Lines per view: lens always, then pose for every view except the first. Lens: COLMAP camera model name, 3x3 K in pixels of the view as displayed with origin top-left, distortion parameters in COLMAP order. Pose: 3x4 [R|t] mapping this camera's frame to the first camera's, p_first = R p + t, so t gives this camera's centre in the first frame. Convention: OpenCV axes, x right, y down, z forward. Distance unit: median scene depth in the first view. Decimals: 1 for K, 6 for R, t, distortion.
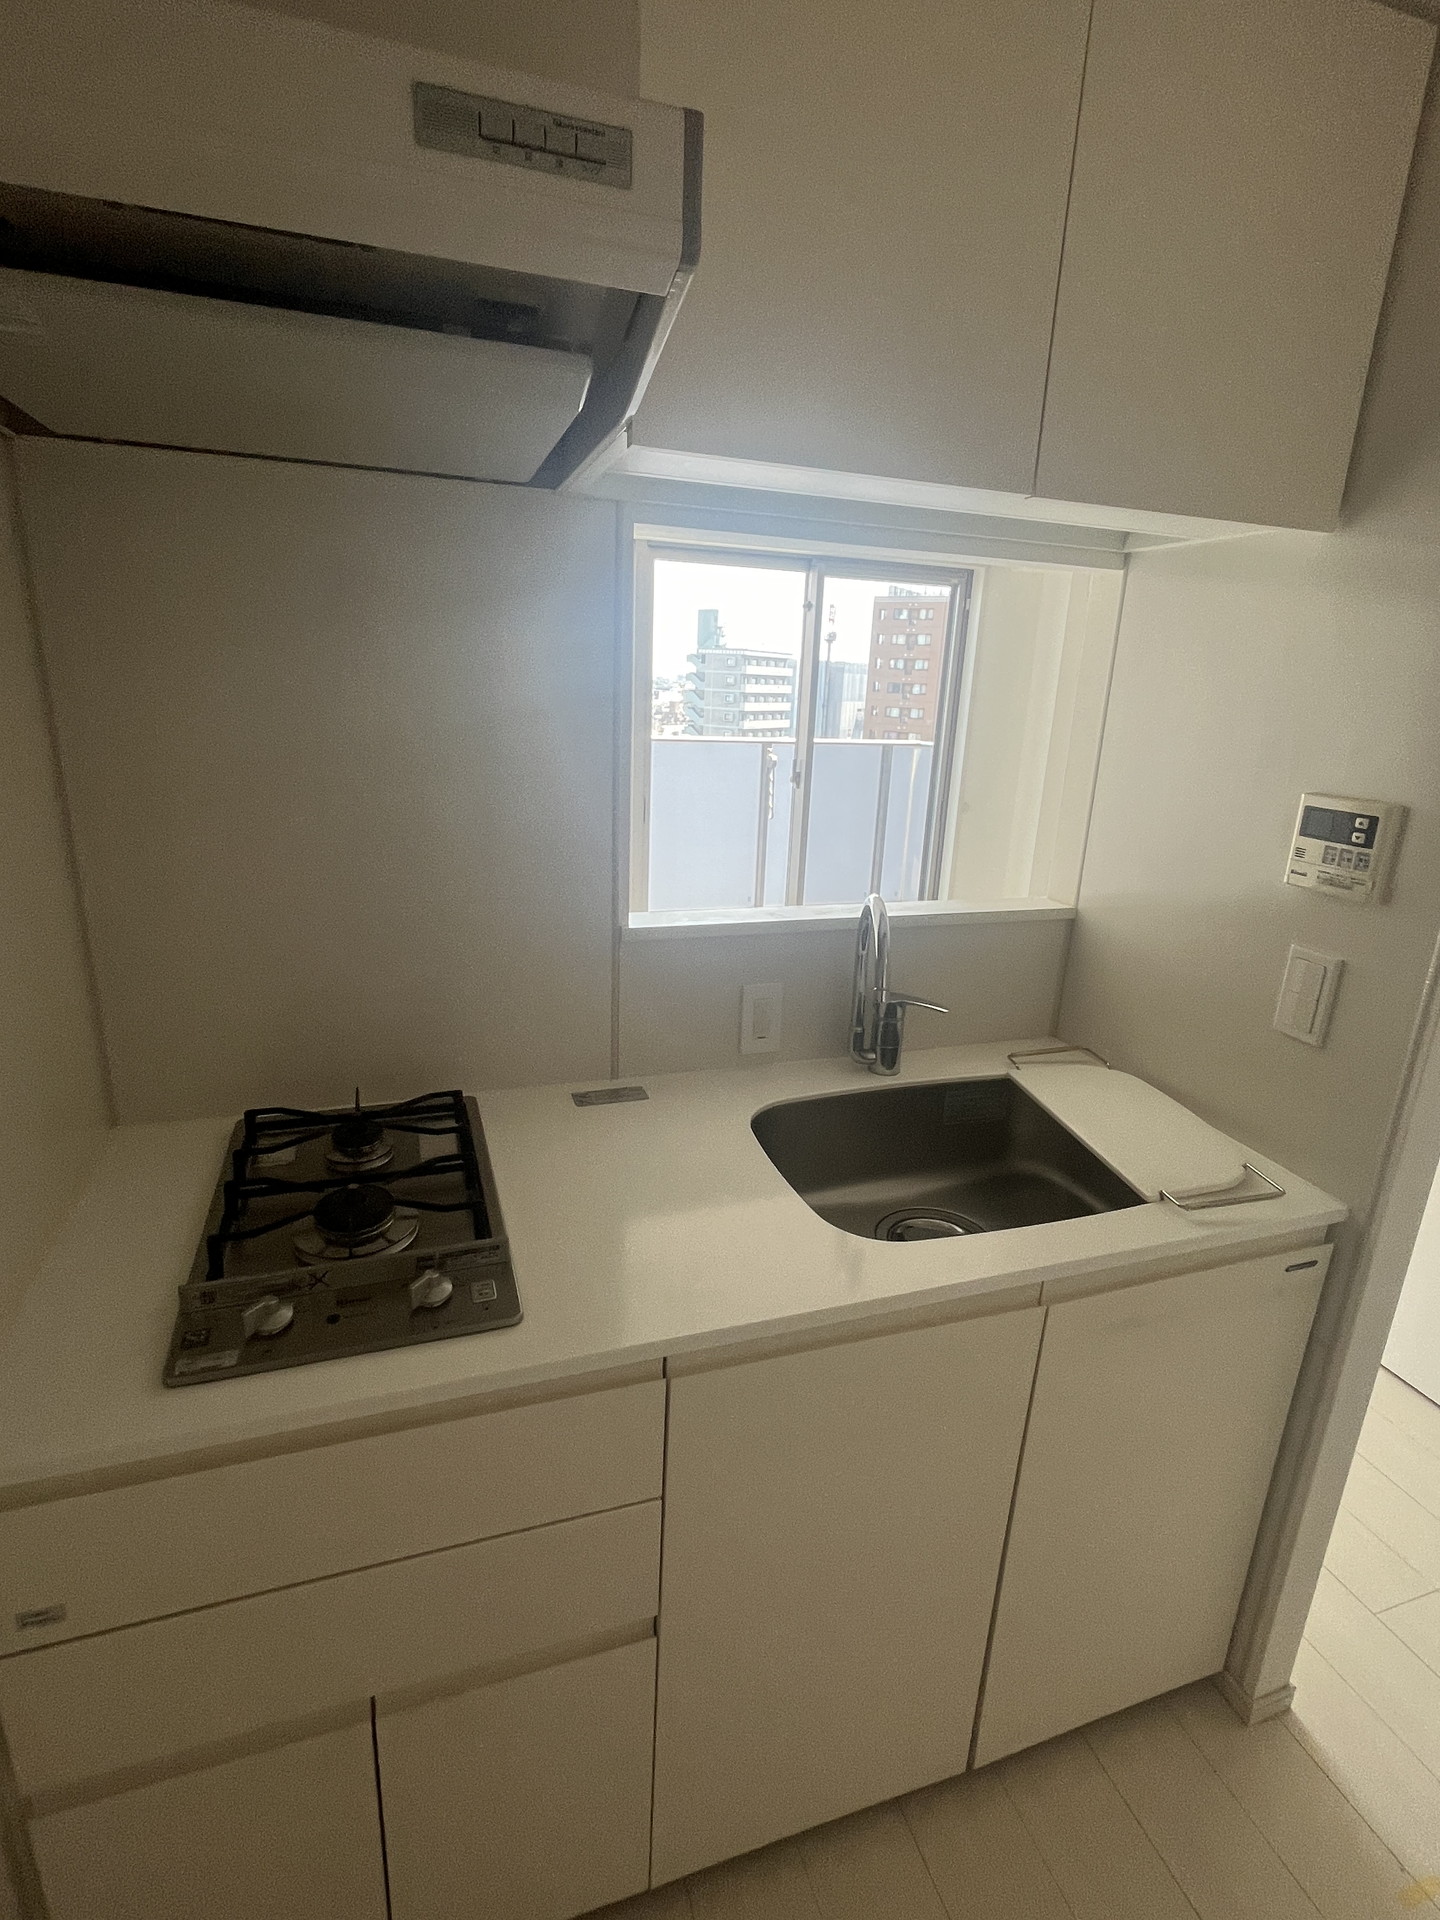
lens RADIAL K [[937.3, 0, 724.7], [0, 937.3, 958.9], [0, 0, 1]] dist [0.001094, 0.000033]
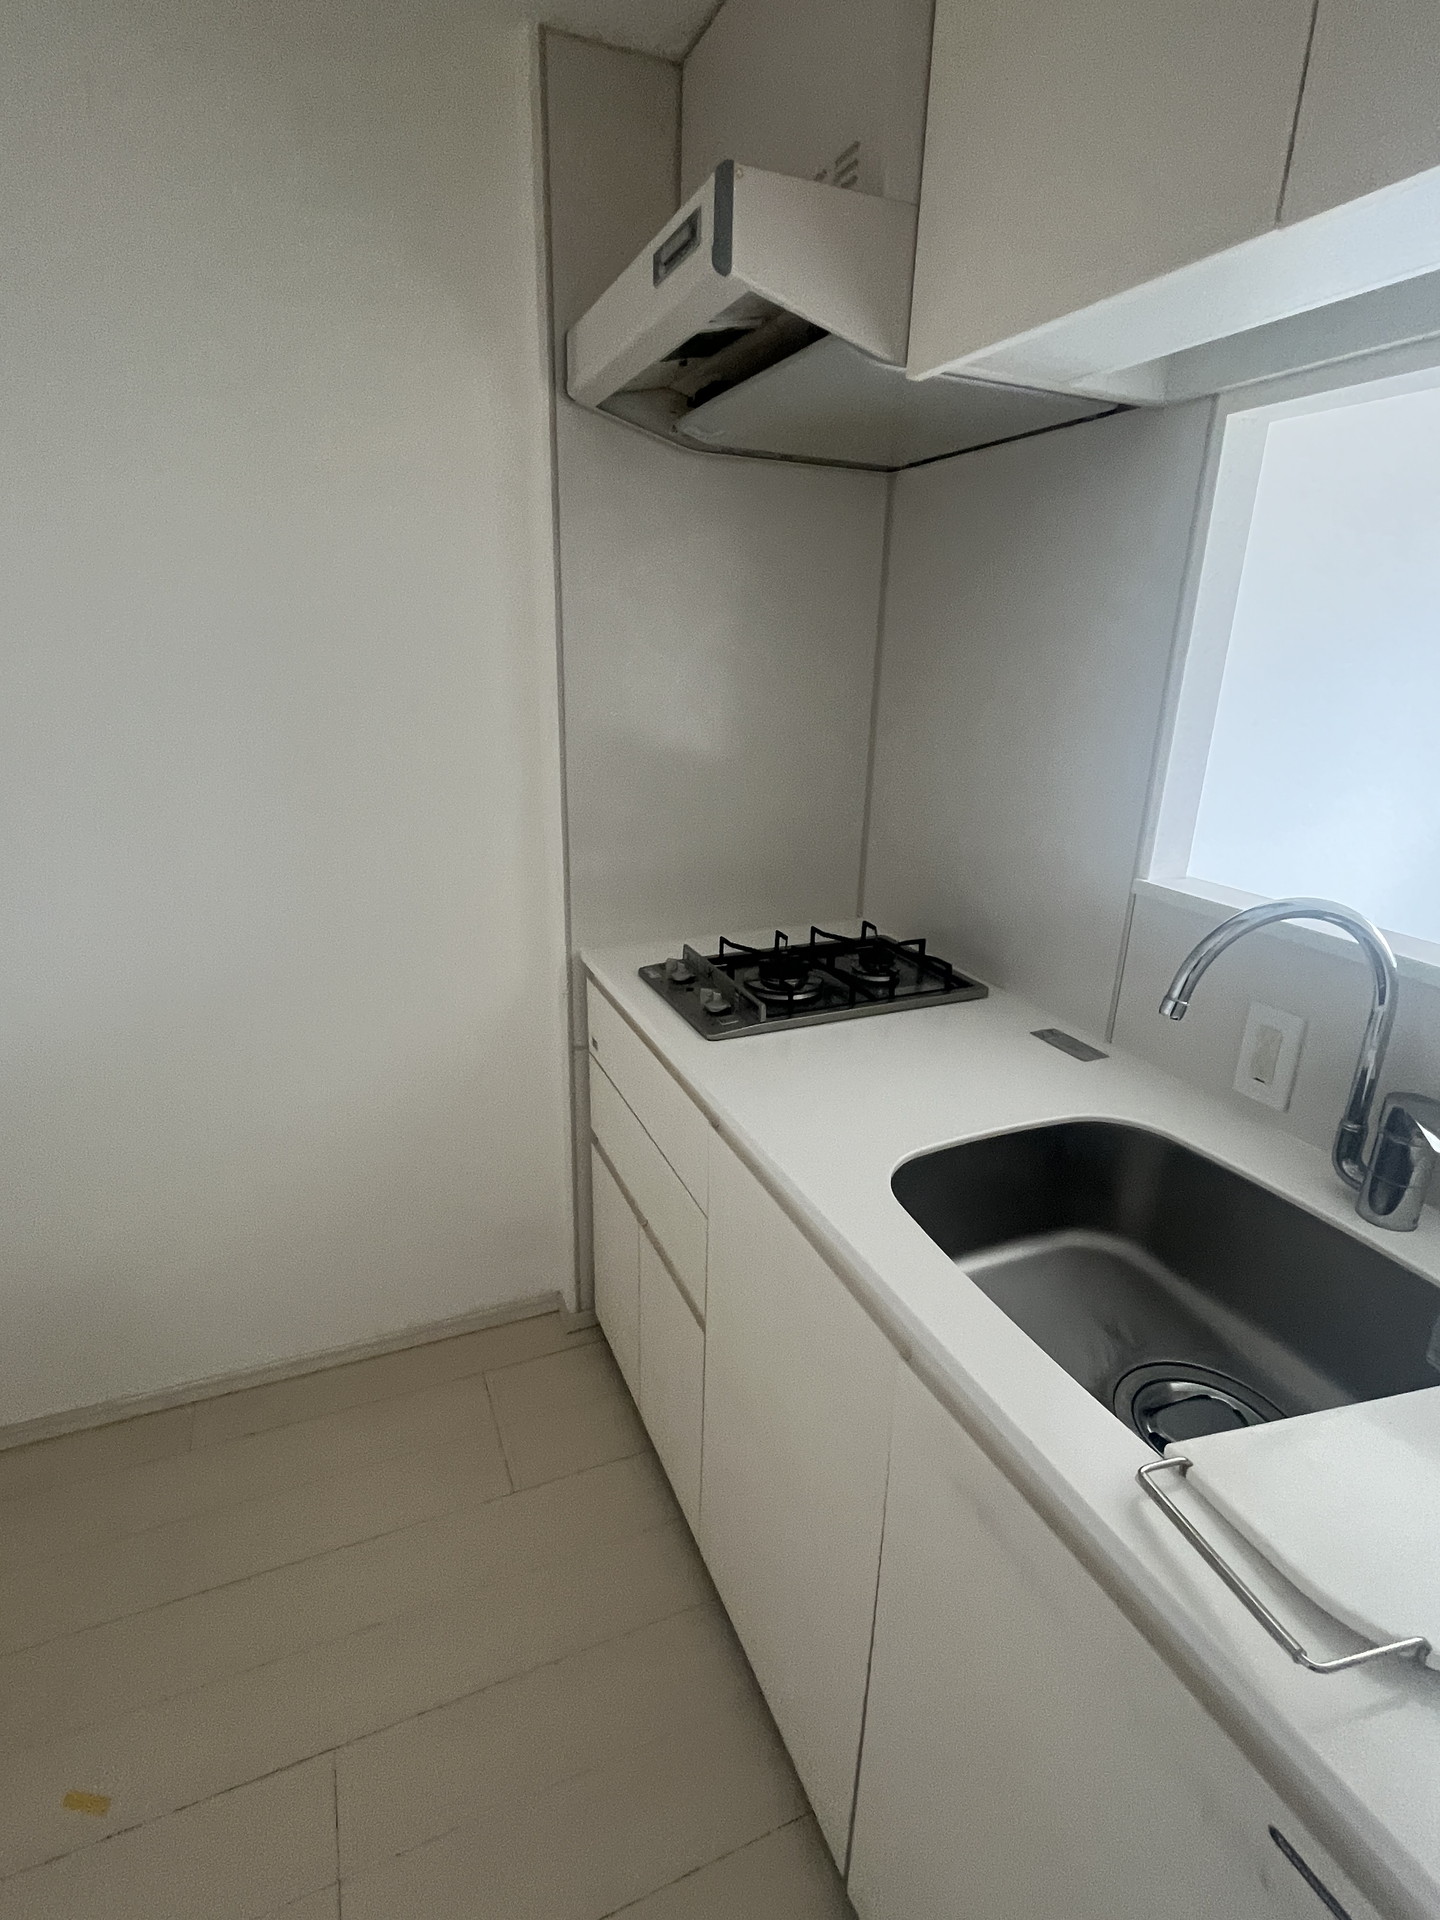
lens RADIAL K [[937.3, 0, 726.0], [0, 937.3, 956.6], [0, 0, 1]] dist [0.001094, 0.000033]
pose [[0.084753, 0.275197, -0.957645, 0.744747], [-0.304403, 0.922305, 0.238101, -0.058968], [0.948765, 0.271330, 0.161939, 0.491204]]
